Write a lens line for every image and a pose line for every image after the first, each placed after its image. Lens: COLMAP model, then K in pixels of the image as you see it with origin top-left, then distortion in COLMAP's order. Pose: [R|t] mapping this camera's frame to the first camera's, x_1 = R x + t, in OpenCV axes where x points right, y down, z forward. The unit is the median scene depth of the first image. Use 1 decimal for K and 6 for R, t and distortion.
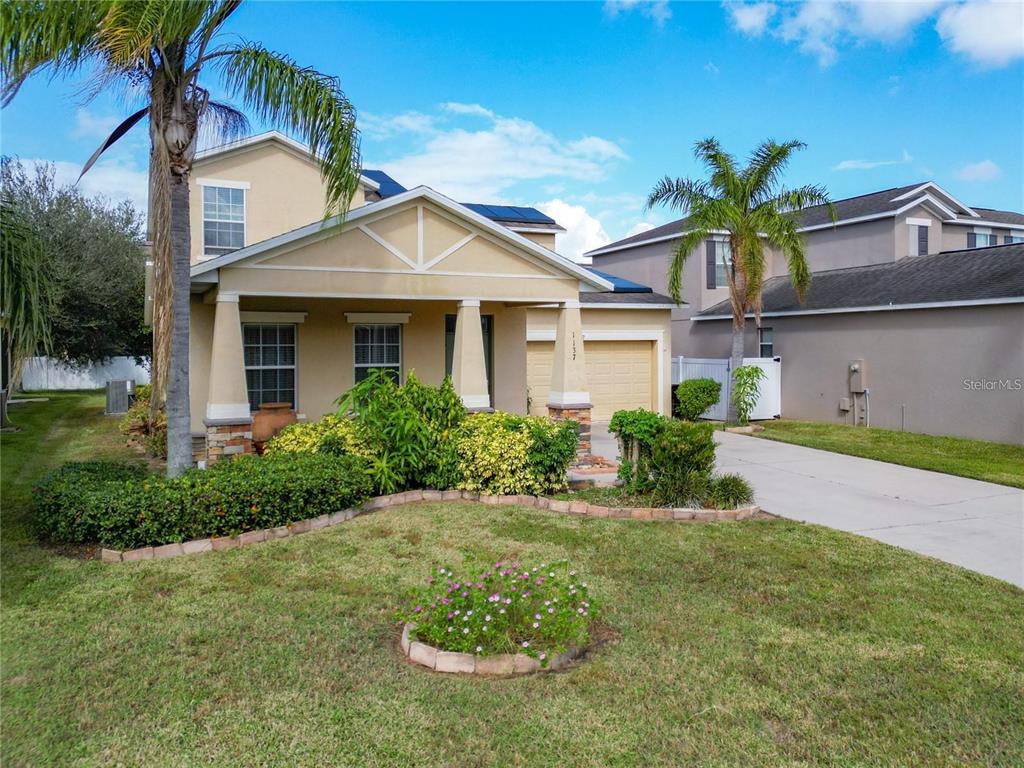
lens RADIAL K [[801.5, 0, 535.7], [0, 801.5, 349.6], [0, 0, 1]] dist [0.048157, -0.001802]
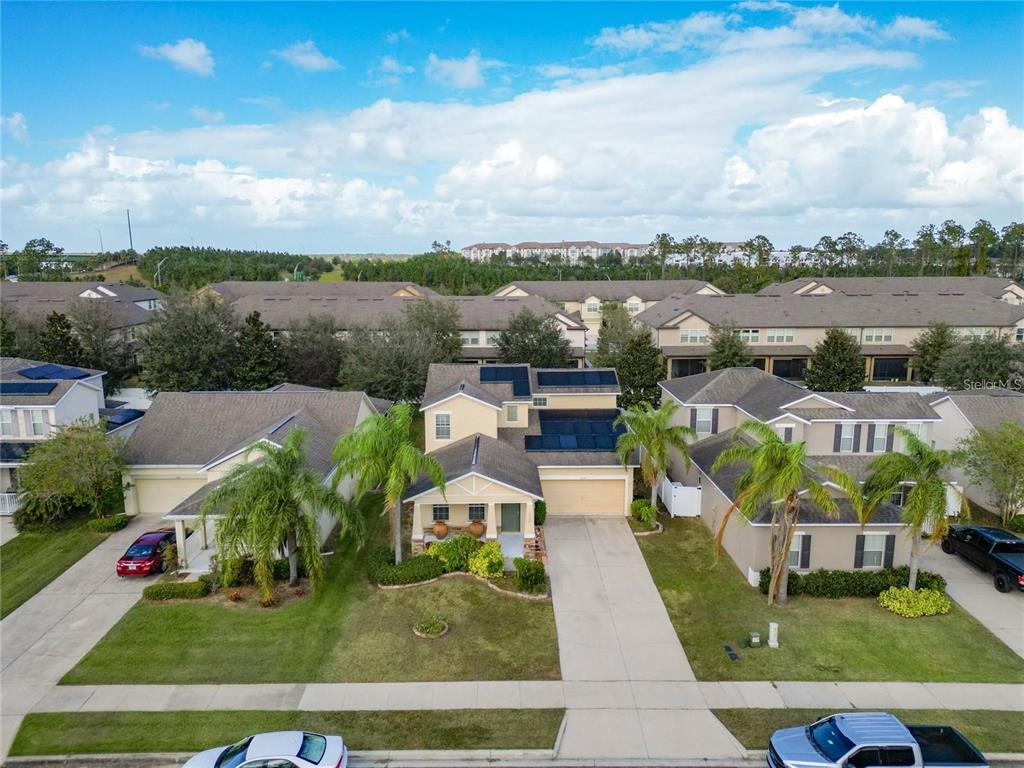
lens RADIAL K [[712.7, 0, 512.0], [0, 712.7, 384.0], [0, 0, 1]] dist [0.059032, -0.049116]
pose [[0.900132, 0.084466, -0.427349, 1.041039], [-0.006321, 0.983451, 0.181066, -0.937376], [0.435570, -0.160282, 0.885770, -1.209336]]
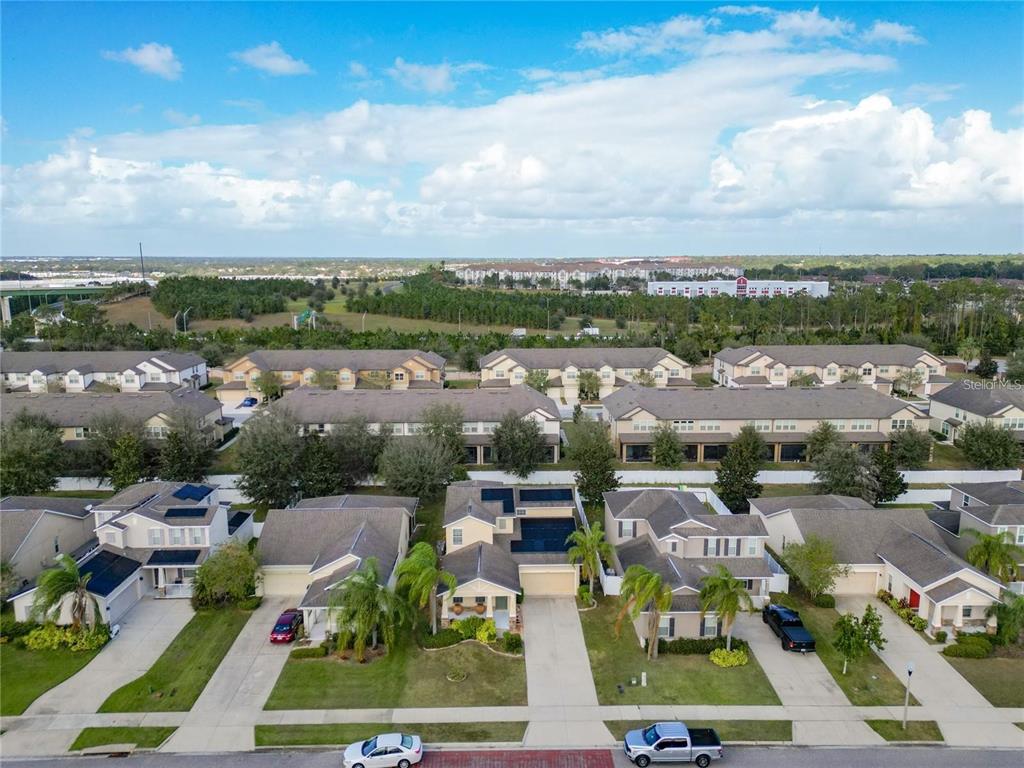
lens RADIAL K [[712.7, 0, 512.0], [0, 712.7, 384.0], [0, 0, 1]] dist [0.059032, -0.049116]
pose [[0.904500, 0.080075, -0.418889, 1.721660], [-0.005781, 0.984427, 0.175701, -2.042527], [0.426435, -0.156500, 0.890877, -2.585100]]
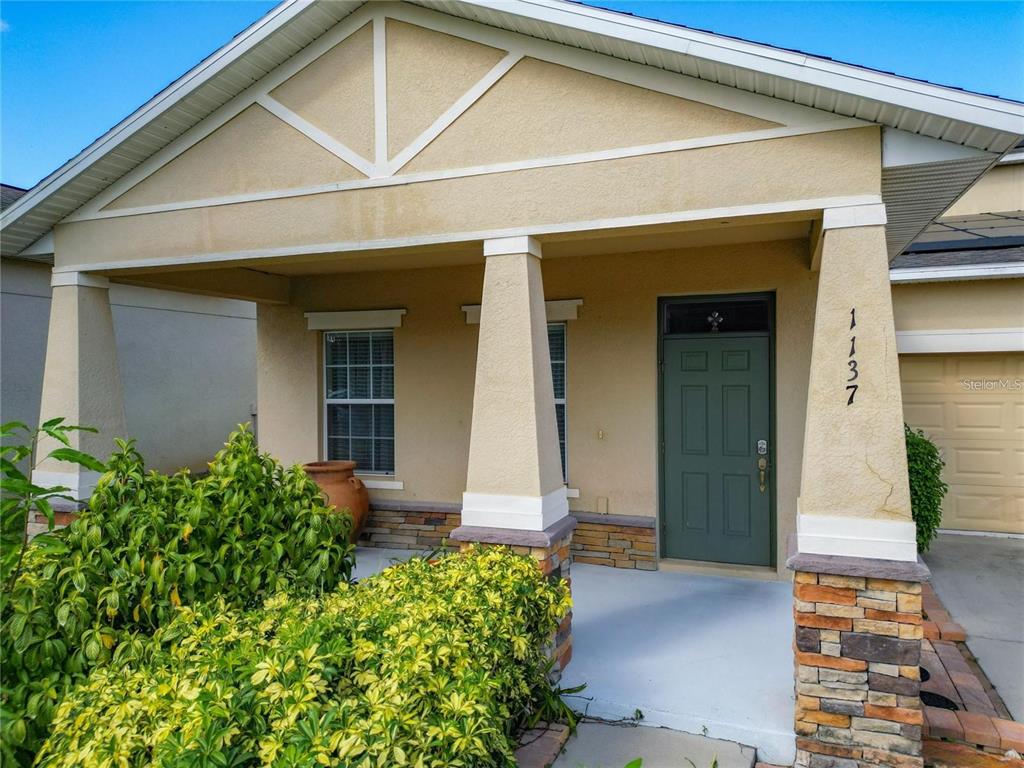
lens RADIAL K [[712.7, 0, 512.0], [0, 712.7, 384.0], [0, 0, 1]] dist [0.059032, -0.049116]
pose [[0.676706, 0.008868, -0.736200, 0.156854], [0.002487, 0.999894, 0.014330, 0.001159], [0.736249, -0.011528, 0.676612, 0.732307]]
